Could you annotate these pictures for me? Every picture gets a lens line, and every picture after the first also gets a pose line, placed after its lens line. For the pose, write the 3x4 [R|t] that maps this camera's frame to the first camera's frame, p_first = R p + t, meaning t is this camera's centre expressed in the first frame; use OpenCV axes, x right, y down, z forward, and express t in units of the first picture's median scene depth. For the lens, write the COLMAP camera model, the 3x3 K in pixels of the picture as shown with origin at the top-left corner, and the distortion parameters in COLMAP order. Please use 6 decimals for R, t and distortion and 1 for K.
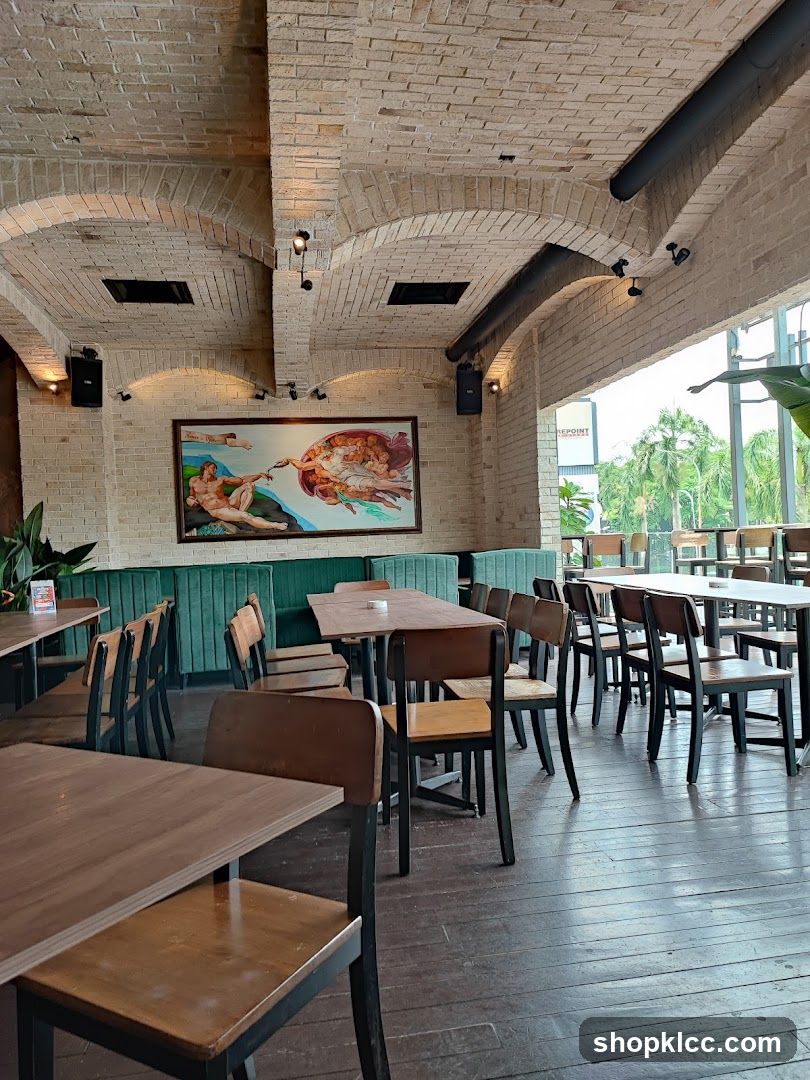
lens RADIAL K [[840.2, 0, 405.0], [0, 840.2, 540.0], [0, 0, 1]] dist [0.009162, 0.011351]
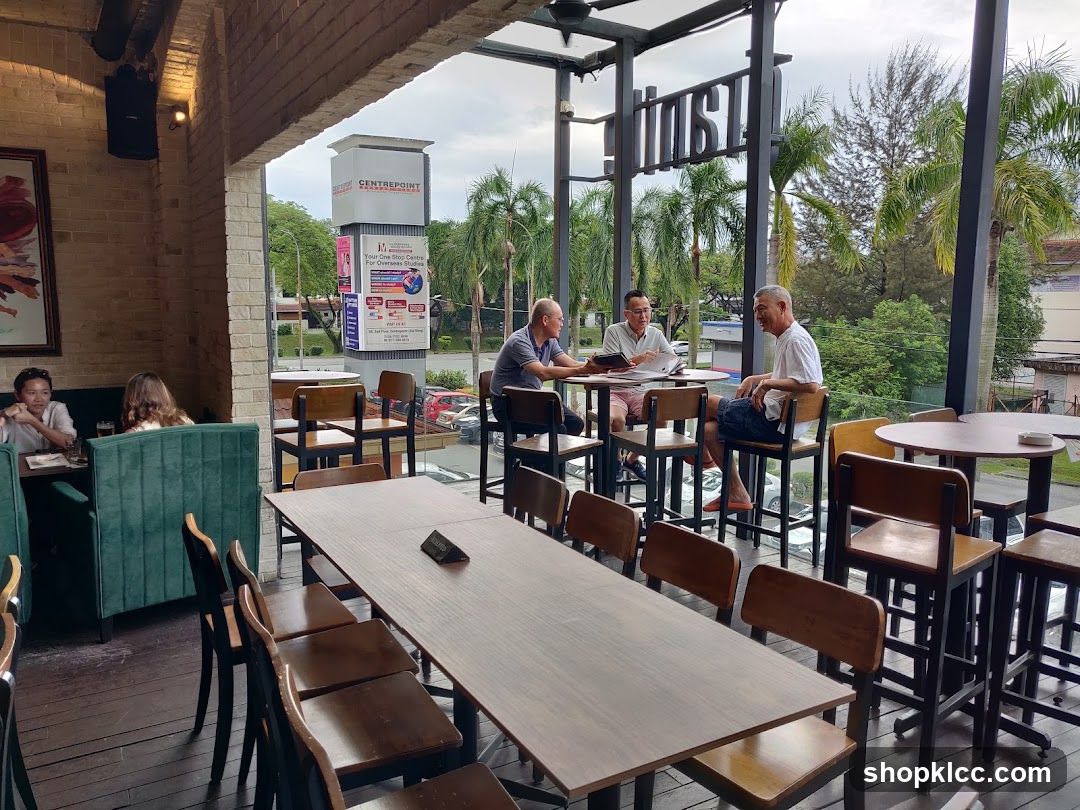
lens RADIAL K [[840.2, 0, 568.2], [0, 840.2, 403.7], [0, 0, 1]] dist [0.009162, 0.011351]
pose [[0.930452, -0.005521, 0.366372, 0.138466], [-0.042395, 0.991549, 0.122608, -0.064250], [-0.363953, -0.129613, 0.922355, 0.325000]]
